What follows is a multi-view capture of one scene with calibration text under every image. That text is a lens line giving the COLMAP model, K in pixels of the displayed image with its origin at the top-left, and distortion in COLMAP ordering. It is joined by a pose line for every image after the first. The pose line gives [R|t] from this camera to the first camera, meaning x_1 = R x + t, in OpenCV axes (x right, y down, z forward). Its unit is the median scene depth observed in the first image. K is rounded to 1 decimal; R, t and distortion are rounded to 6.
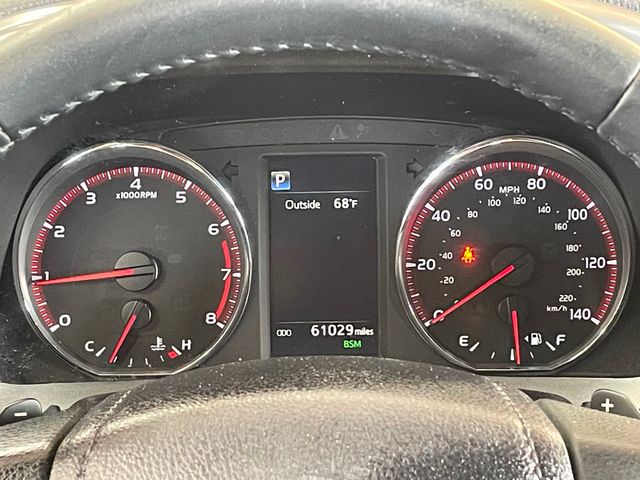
lens RADIAL K [[1483.6, 0, 318.3], [0, 1483.6, 239.0], [0, 0, 1]] dist [0.063713, 0.000000]
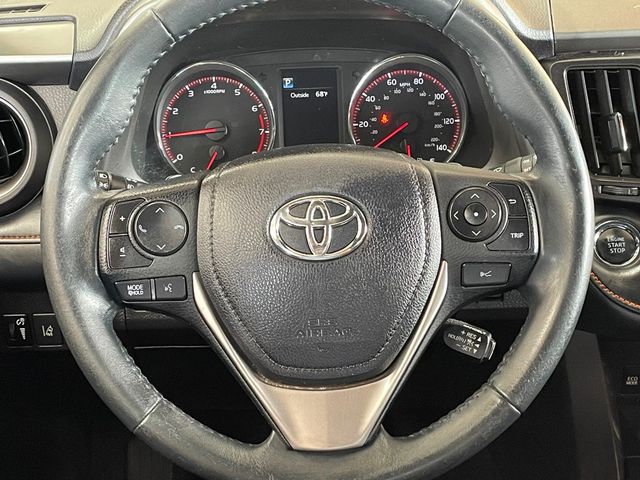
lens RADIAL K [[973.1, 0, 323.3], [0, 973.1, 240.0], [0, 0, 1]] dist [0.106546, 0.000000]
pose [[0.998877, -0.027744, 0.038407, -0.034328], [0.025587, 0.998128, 0.055558, 0.097409], [-0.039877, -0.054513, 0.997716, -0.295539]]
